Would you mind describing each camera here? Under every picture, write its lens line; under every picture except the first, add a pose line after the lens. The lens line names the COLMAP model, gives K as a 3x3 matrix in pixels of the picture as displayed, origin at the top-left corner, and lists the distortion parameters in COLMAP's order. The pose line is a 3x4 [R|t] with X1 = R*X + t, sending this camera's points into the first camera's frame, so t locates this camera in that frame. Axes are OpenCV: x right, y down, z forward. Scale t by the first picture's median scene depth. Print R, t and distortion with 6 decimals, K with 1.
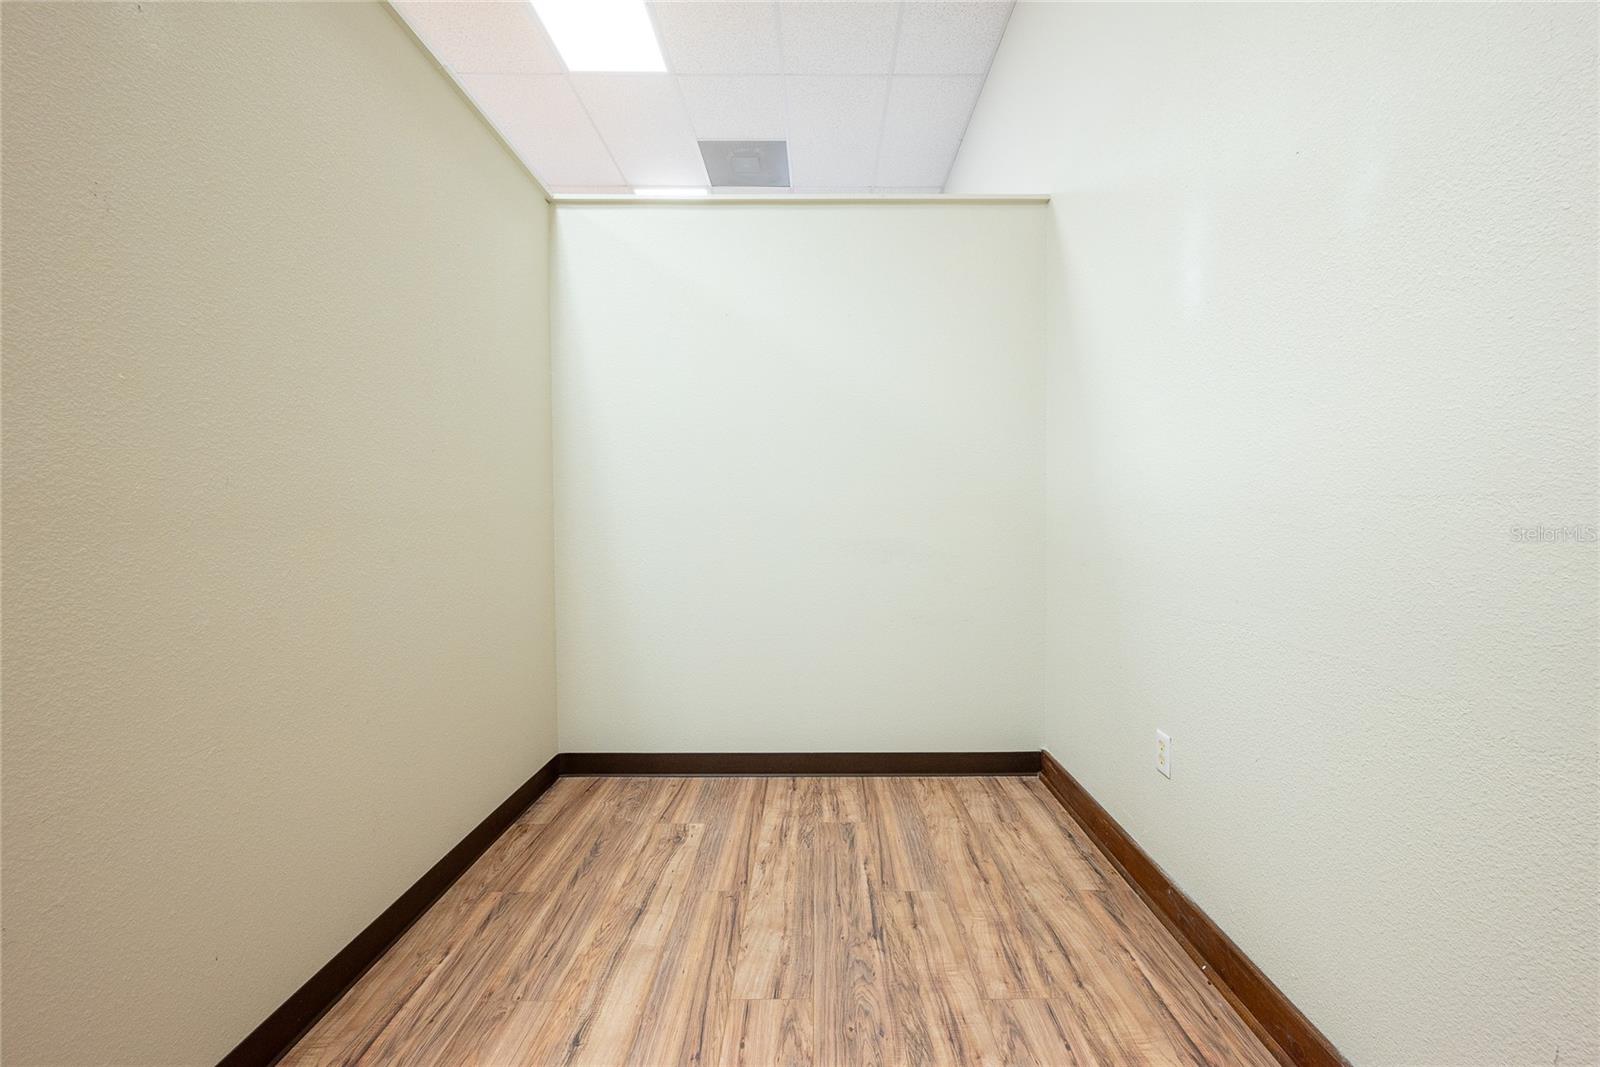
lens RADIAL K [[631.5, 0, 802.6], [0, 631.5, 536.2], [0, 0, 1]] dist [-0.001449, -0.000426]
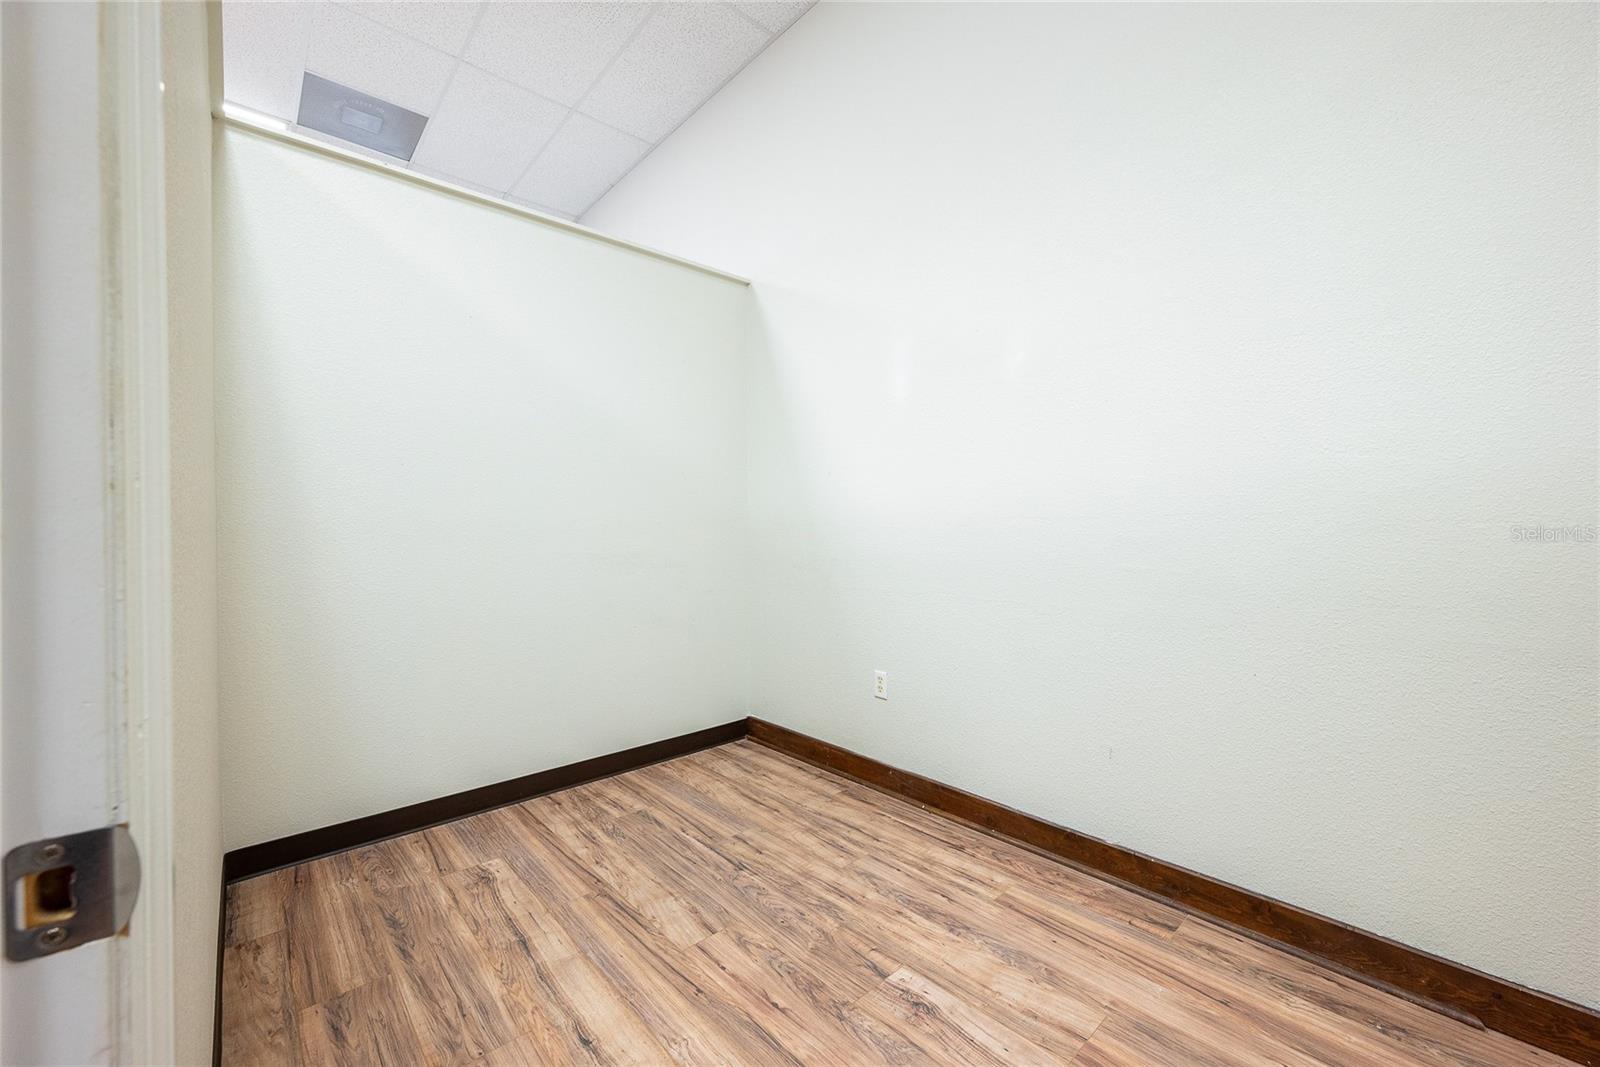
lens RADIAL K [[642.3, 0, 771.1], [0, 642.3, 548.9], [0, 0, 1]] dist [-0.001748, -0.000188]
pose [[0.754139, -0.025734, 0.656210, -0.567449], [0.031271, 0.999506, 0.003259, 0.002317], [-0.655969, 0.018062, 0.754571, -0.001986]]
